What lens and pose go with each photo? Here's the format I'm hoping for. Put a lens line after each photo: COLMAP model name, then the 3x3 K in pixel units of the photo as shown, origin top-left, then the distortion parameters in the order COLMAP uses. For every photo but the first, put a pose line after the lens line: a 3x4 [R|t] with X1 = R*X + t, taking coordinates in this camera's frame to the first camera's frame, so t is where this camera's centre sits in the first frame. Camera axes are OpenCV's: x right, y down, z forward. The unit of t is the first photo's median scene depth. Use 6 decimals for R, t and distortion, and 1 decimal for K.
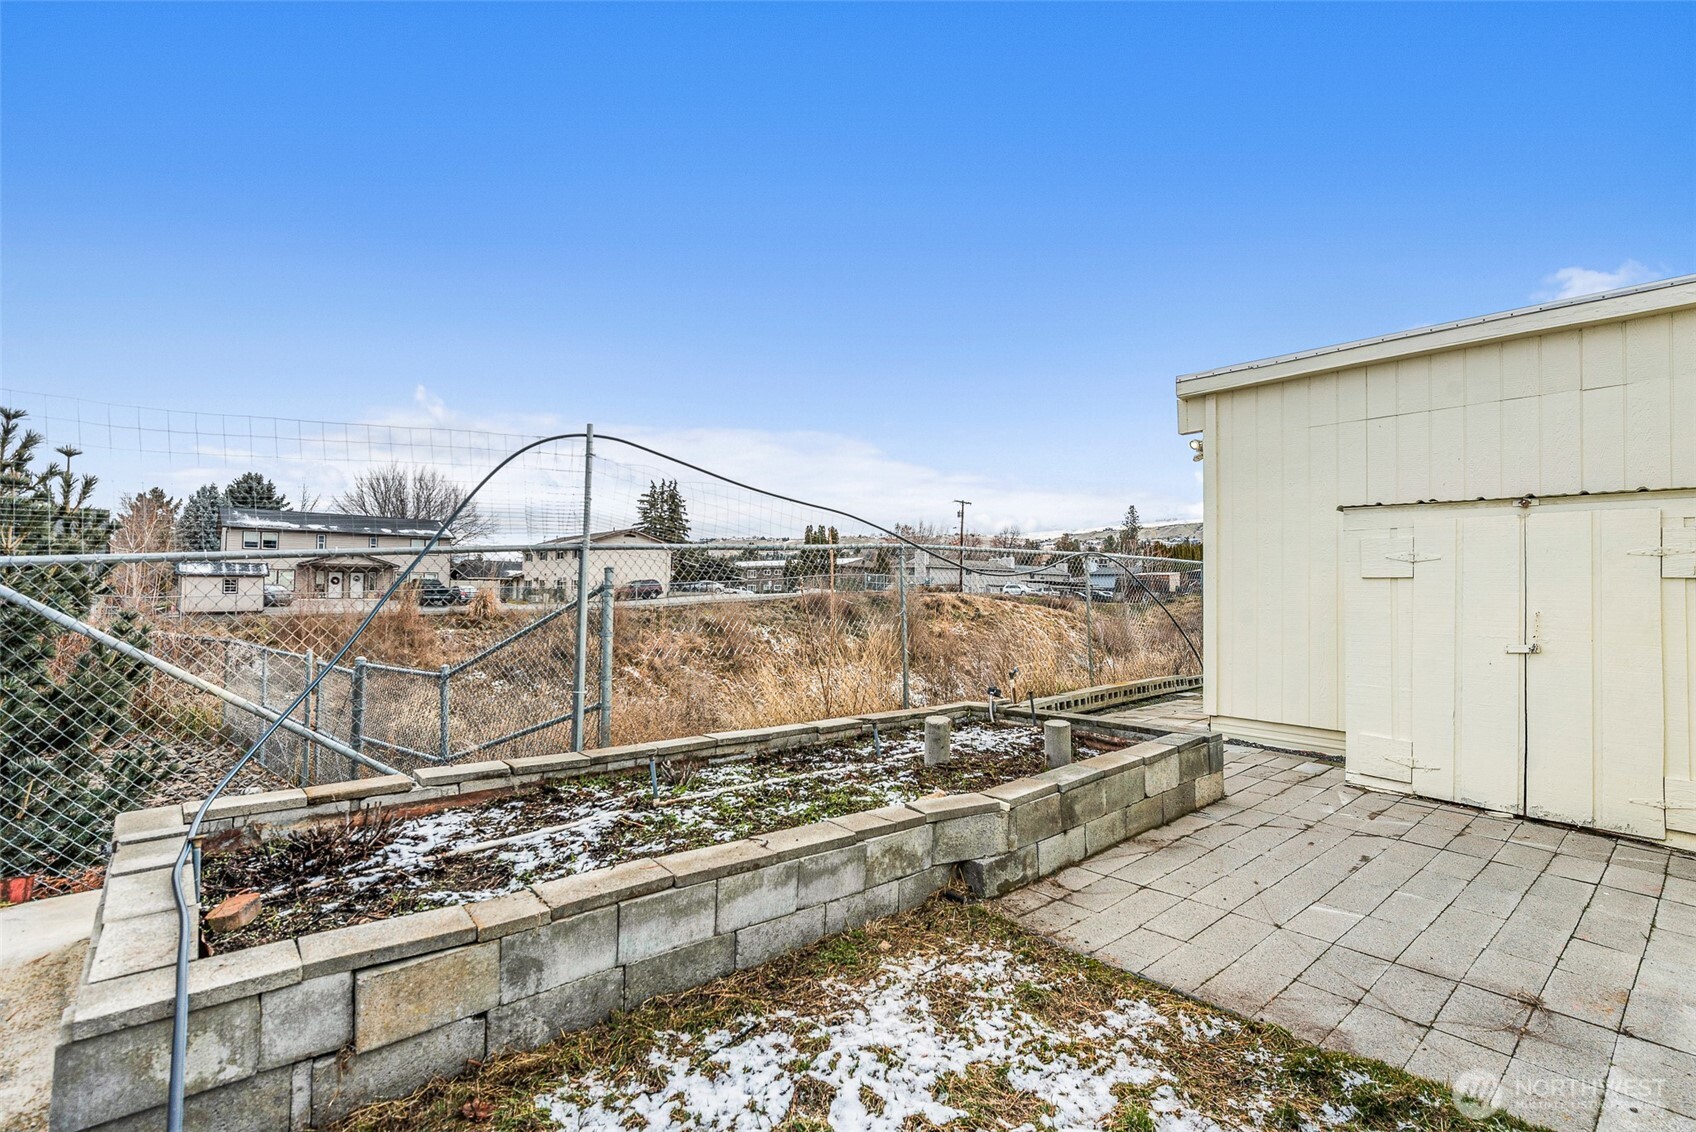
lens RADIAL K [[767.6, 0, 866.7], [0, 767.6, 558.0], [0, 0, 1]] dist [-0.000935, 0.000156]
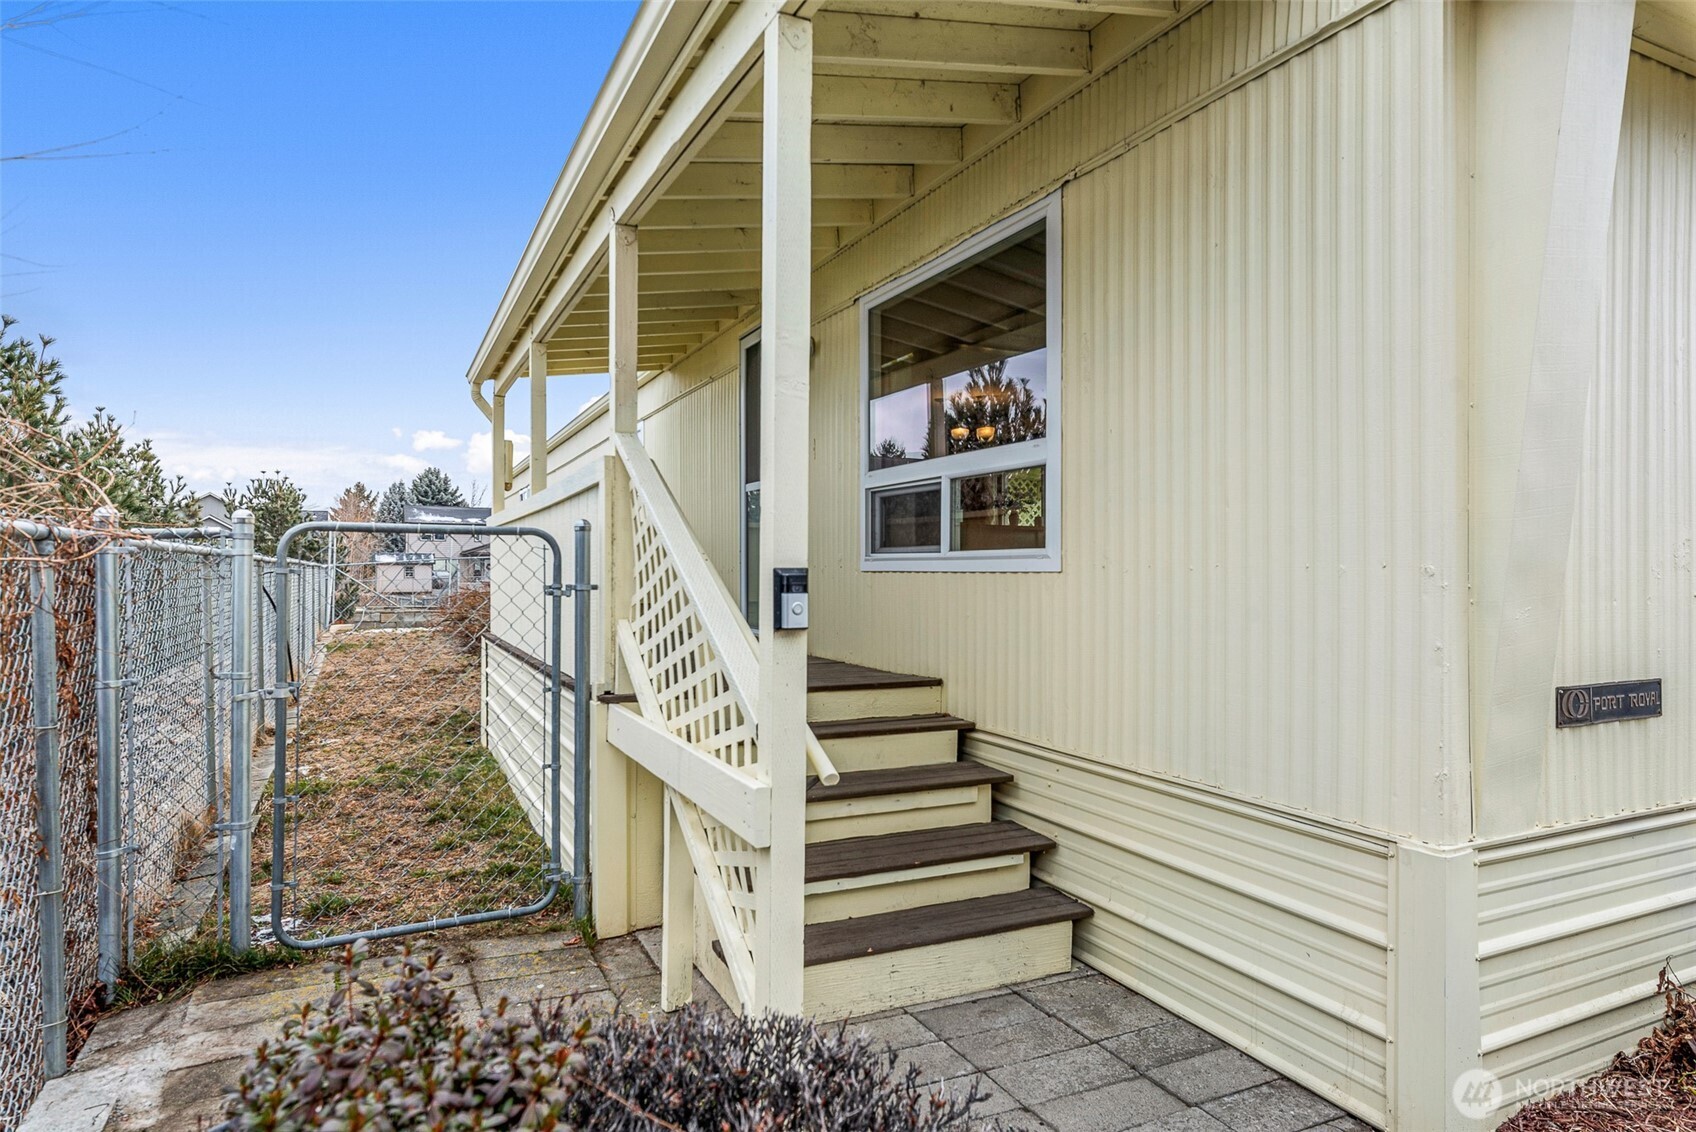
lens RADIAL K [[973.1, 0, 848.0], [0, 973.1, 566.0], [0, 0, 1]] dist [0.001269, 0.000000]
pose [[0.959892, -0.007828, -0.280261, 0.319645], [0.016795, 0.999420, 0.029607, -0.008883], [0.279867, -0.033127, 0.959467, -0.341959]]
